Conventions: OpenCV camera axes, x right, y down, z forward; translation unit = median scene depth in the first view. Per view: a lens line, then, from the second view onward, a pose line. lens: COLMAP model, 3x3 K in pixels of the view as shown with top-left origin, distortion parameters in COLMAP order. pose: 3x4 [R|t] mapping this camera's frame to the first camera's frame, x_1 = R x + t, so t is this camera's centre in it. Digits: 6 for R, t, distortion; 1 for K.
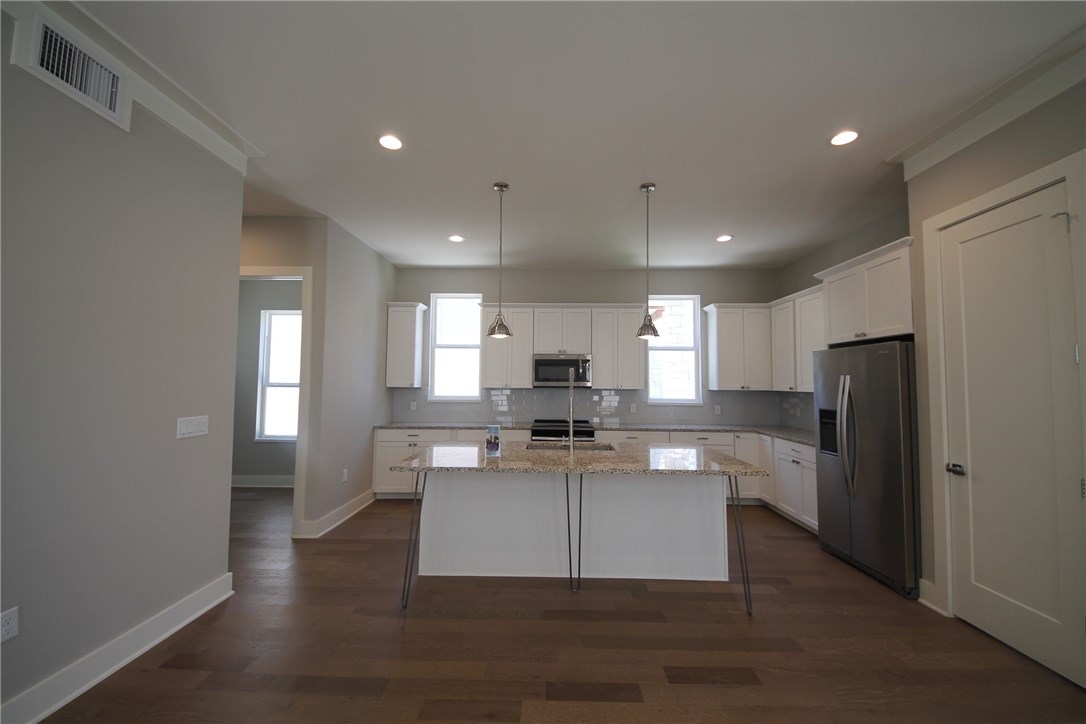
lens RADIAL K [[413.0, 0, 543.0], [0, 413.0, 362.0], [0, 0, 1]] dist [0.002454, -0.005829]
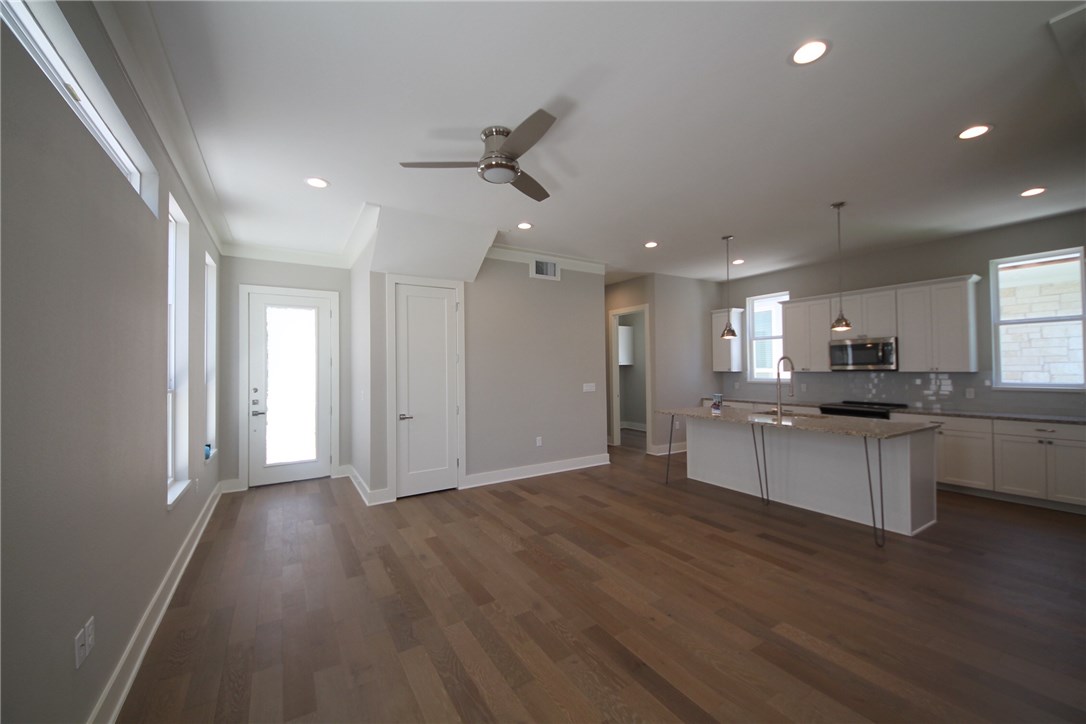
lens RADIAL K [[413.0, 0, 543.0], [0, 413.0, 362.0], [0, 0, 1]] dist [0.002454, -0.005829]
pose [[0.551295, -0.026478, -0.833890, 0.480047], [0.054620, 0.998497, 0.004406, -0.009574], [0.832520, -0.047976, 0.551913, -0.259629]]
